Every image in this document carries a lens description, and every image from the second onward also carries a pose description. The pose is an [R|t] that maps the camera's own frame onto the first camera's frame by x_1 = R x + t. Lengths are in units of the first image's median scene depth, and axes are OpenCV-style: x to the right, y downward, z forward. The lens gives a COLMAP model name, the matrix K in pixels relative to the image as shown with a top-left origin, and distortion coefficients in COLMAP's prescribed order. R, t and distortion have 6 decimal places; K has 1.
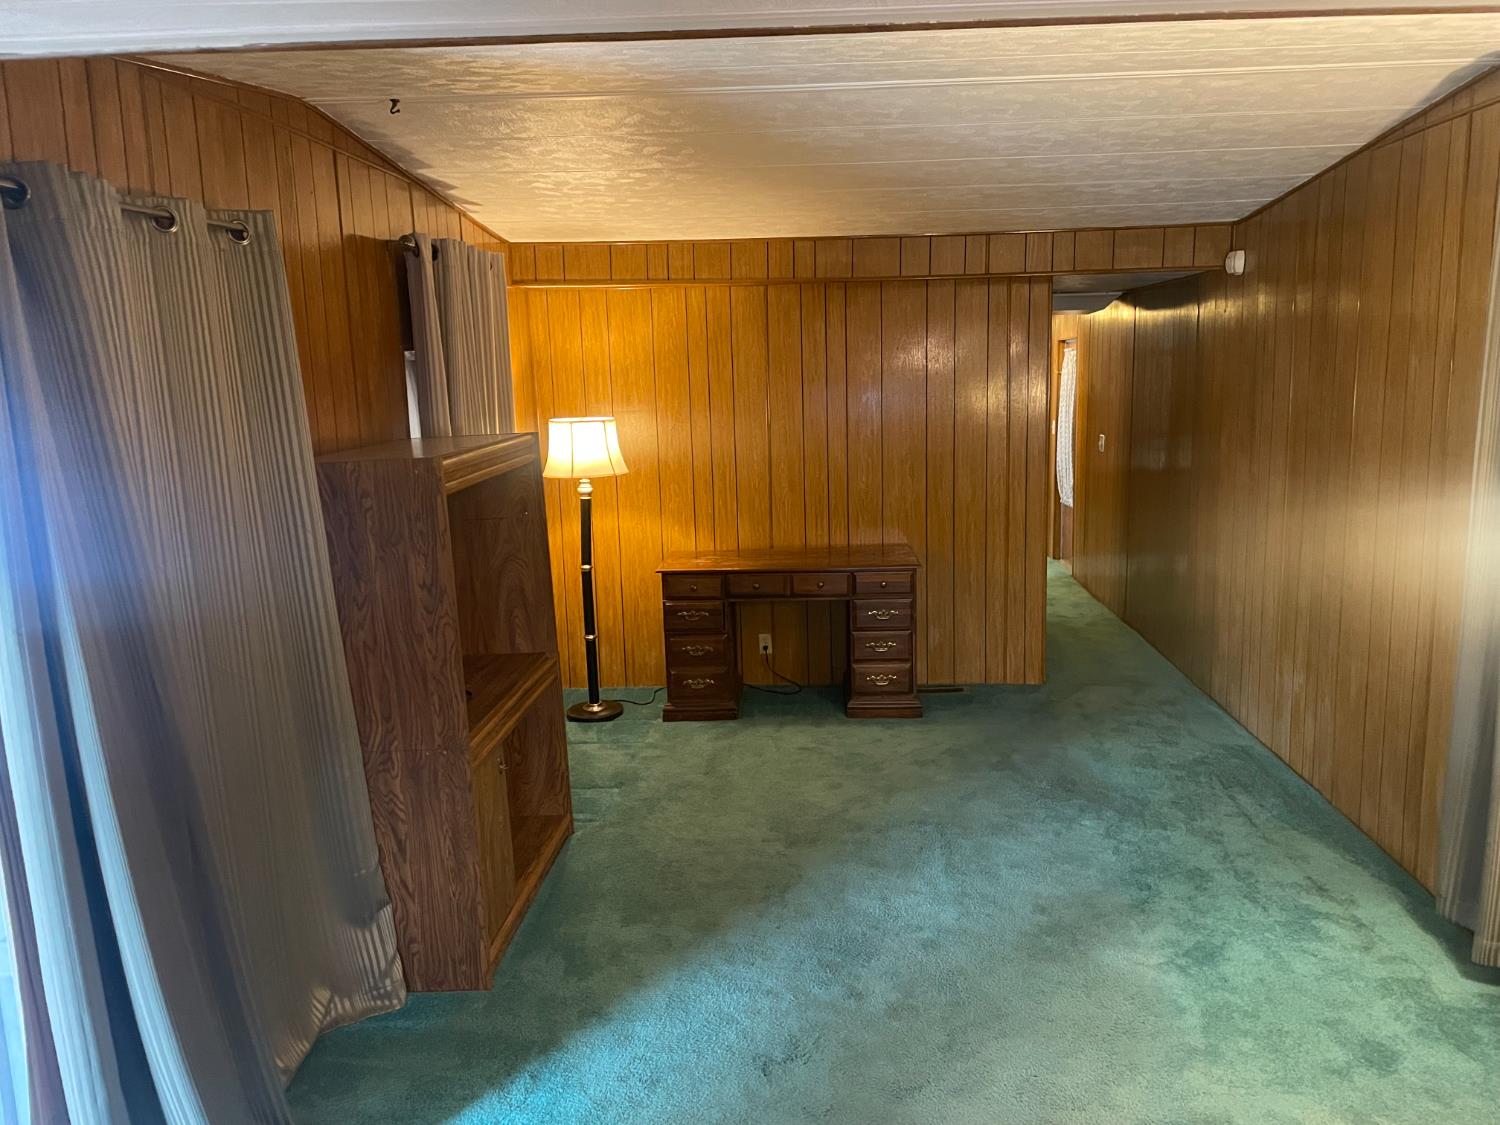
lens RADIAL K [[1136.3, 0, 755.5], [0, 1136.3, 573.1], [0, 0, 1]] dist [0.084228, -0.107748]
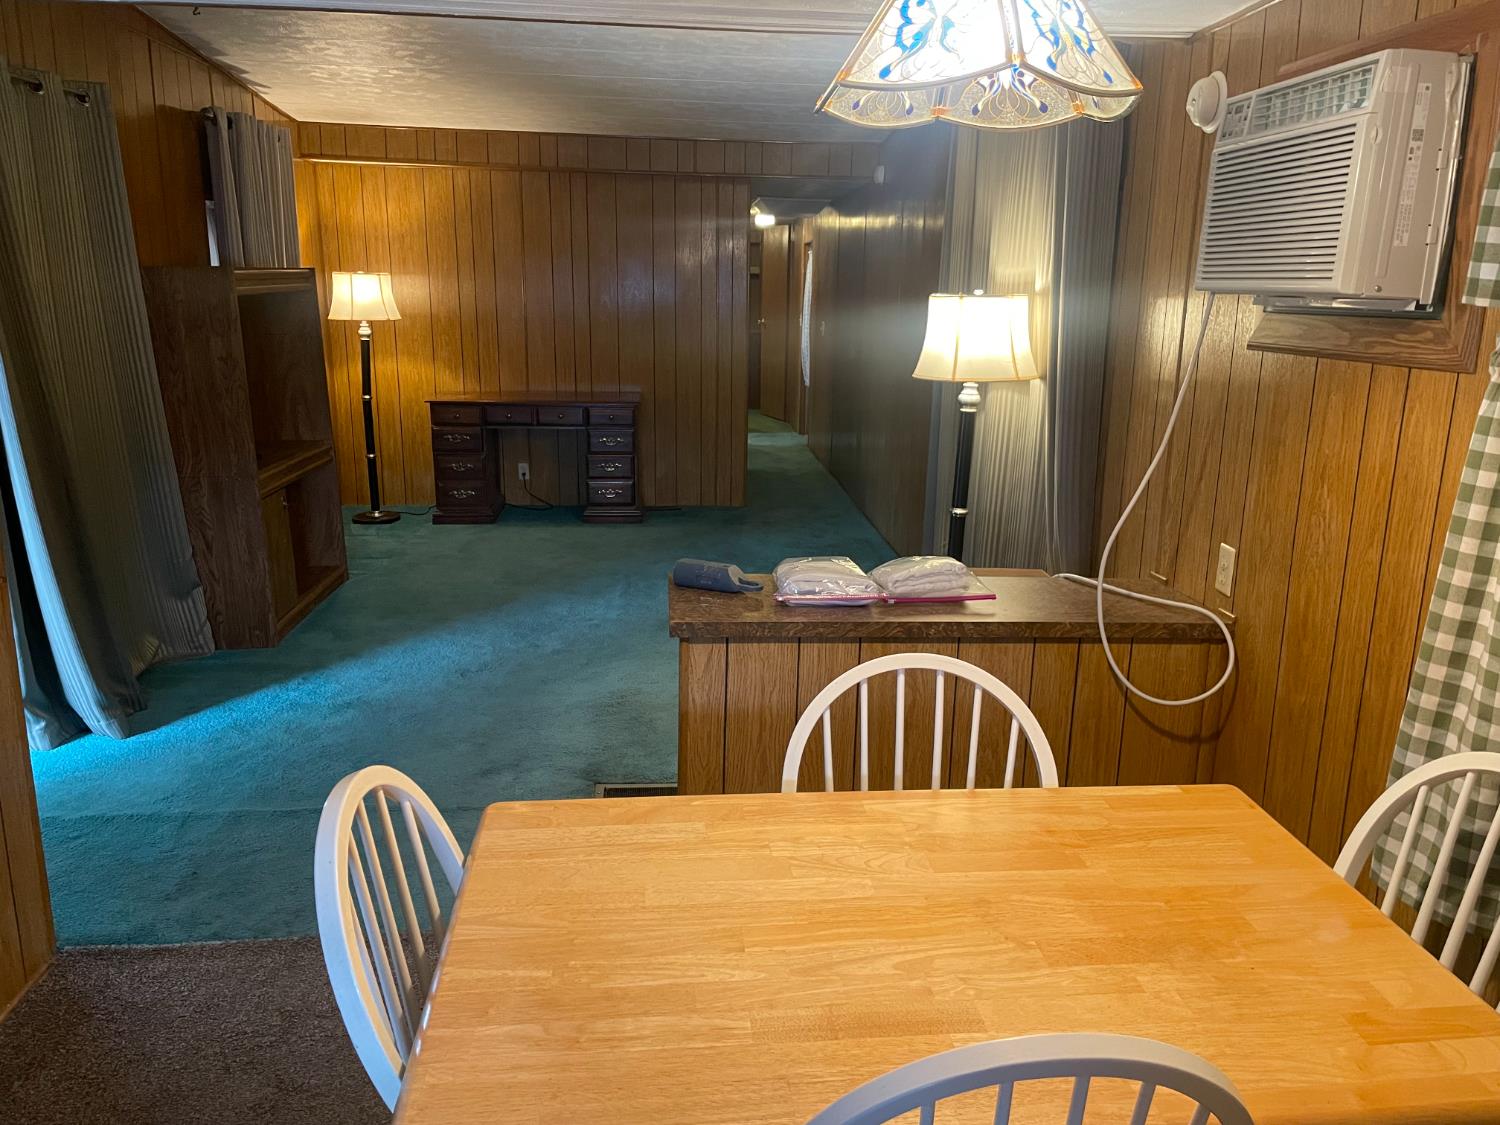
lens RADIAL K [[1136.3, 0, 754.2], [0, 1136.3, 565.0], [0, 0, 1]] dist [0.084228, -0.107748]
pose [[0.989765, 0.007204, 0.142524, 0.101295], [-0.016175, 0.997952, 0.061882, 0.104589], [-0.141787, -0.063554, 0.987855, -0.326791]]
